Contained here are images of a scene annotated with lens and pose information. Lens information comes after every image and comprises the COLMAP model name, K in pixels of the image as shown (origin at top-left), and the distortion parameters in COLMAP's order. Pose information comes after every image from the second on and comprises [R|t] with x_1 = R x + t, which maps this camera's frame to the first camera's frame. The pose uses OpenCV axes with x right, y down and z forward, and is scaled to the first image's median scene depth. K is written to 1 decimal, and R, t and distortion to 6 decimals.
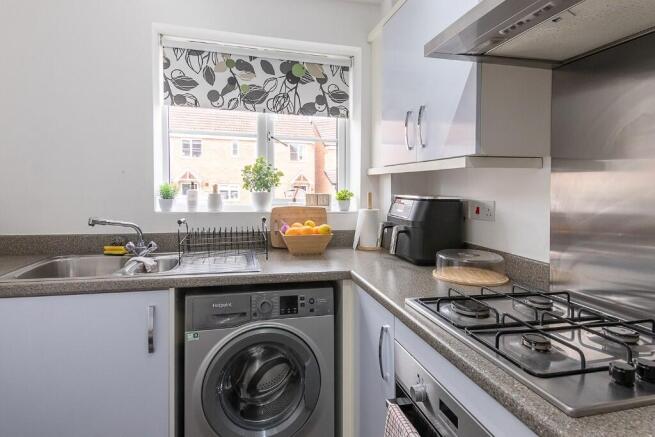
lens RADIAL K [[372.0, 0, 301.7], [0, 372.0, 172.8], [0, 0, 1]] dist [0.040089, -0.021050]
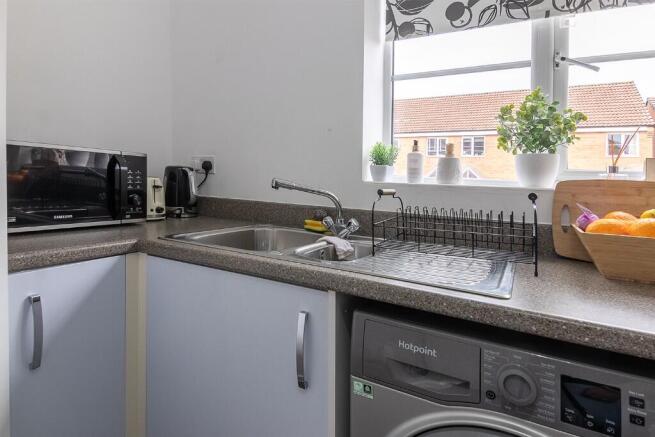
lens RADIAL K [[372.0, 0, 301.7], [0, 372.0, 172.8], [0, 0, 1]] dist [0.040089, -0.021050]
pose [[0.757762, 0.015232, -0.652353, -0.005899], [-0.011954, 0.999884, 0.009462, 0.082562], [0.652421, 0.000628, 0.757856, 0.365122]]
